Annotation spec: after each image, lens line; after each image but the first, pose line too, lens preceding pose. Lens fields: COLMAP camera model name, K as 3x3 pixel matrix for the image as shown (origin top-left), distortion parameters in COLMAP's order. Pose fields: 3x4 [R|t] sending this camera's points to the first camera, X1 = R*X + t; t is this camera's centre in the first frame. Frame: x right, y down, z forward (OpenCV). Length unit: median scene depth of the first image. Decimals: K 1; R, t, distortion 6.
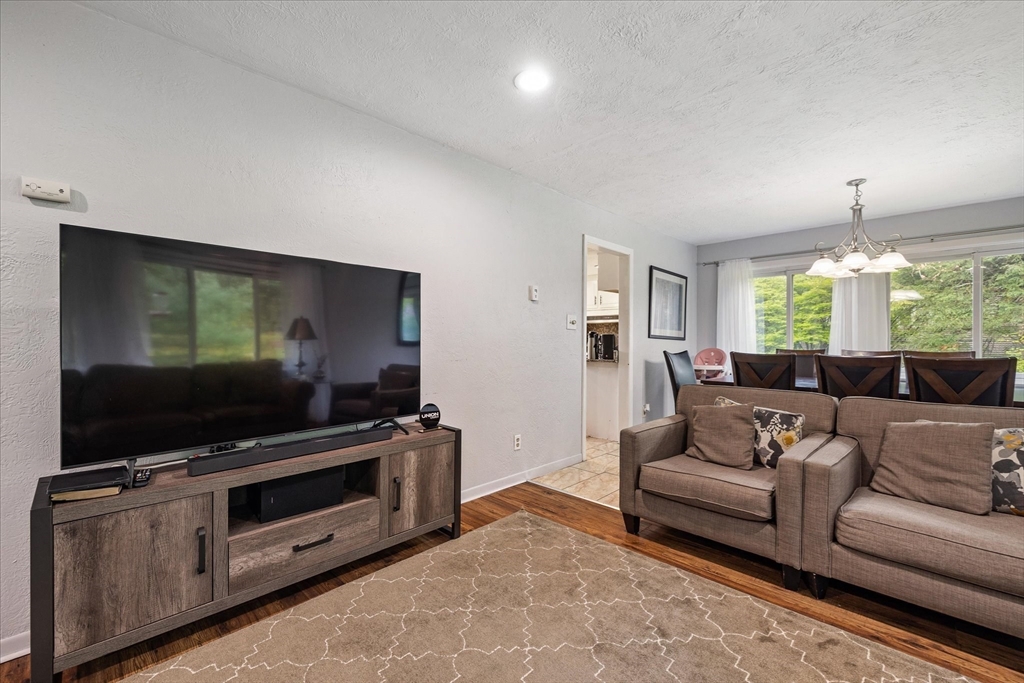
lens RADIAL K [[427.8, 0, 508.9], [0, 427.8, 341.0], [0, 0, 1]] dist [0.003103, -0.000430]
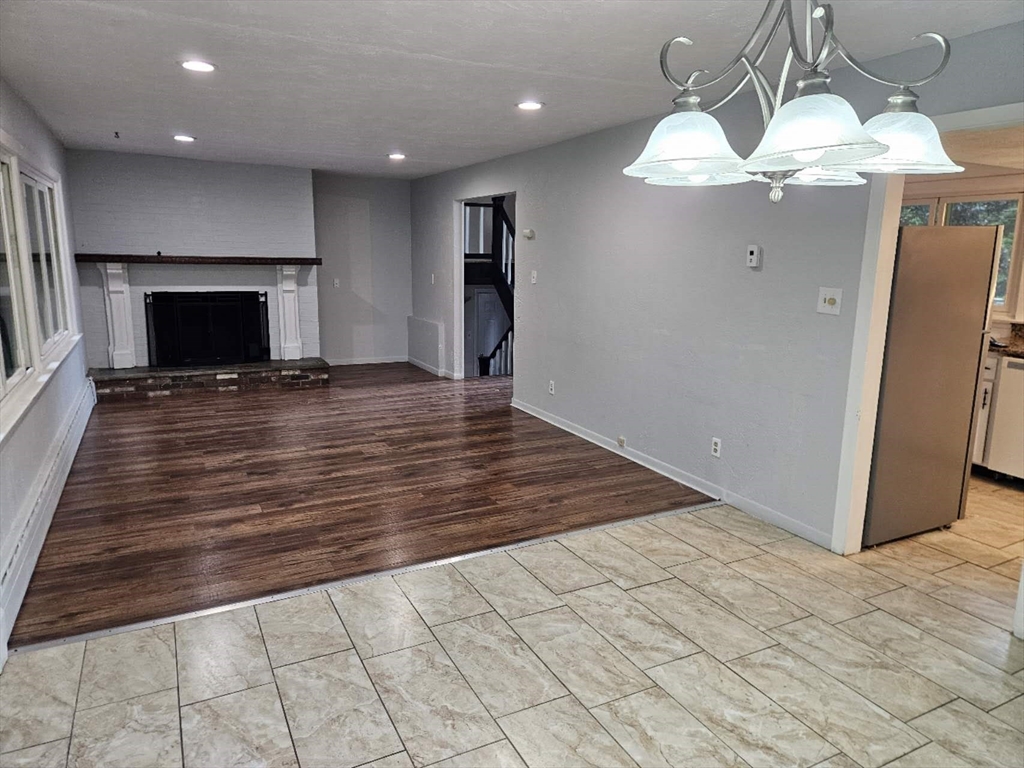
lens RADIAL K [[681.2, 0, 511.0], [0, 681.2, 382.8], [0, 0, 1]] dist [0.057077, -0.005331]
pose [[-0.314606, 0.176889, -0.932595, 1.865907], [-0.016214, 0.981338, 0.191603, -0.170663], [0.949084, 0.075400, -0.305867, 1.449047]]
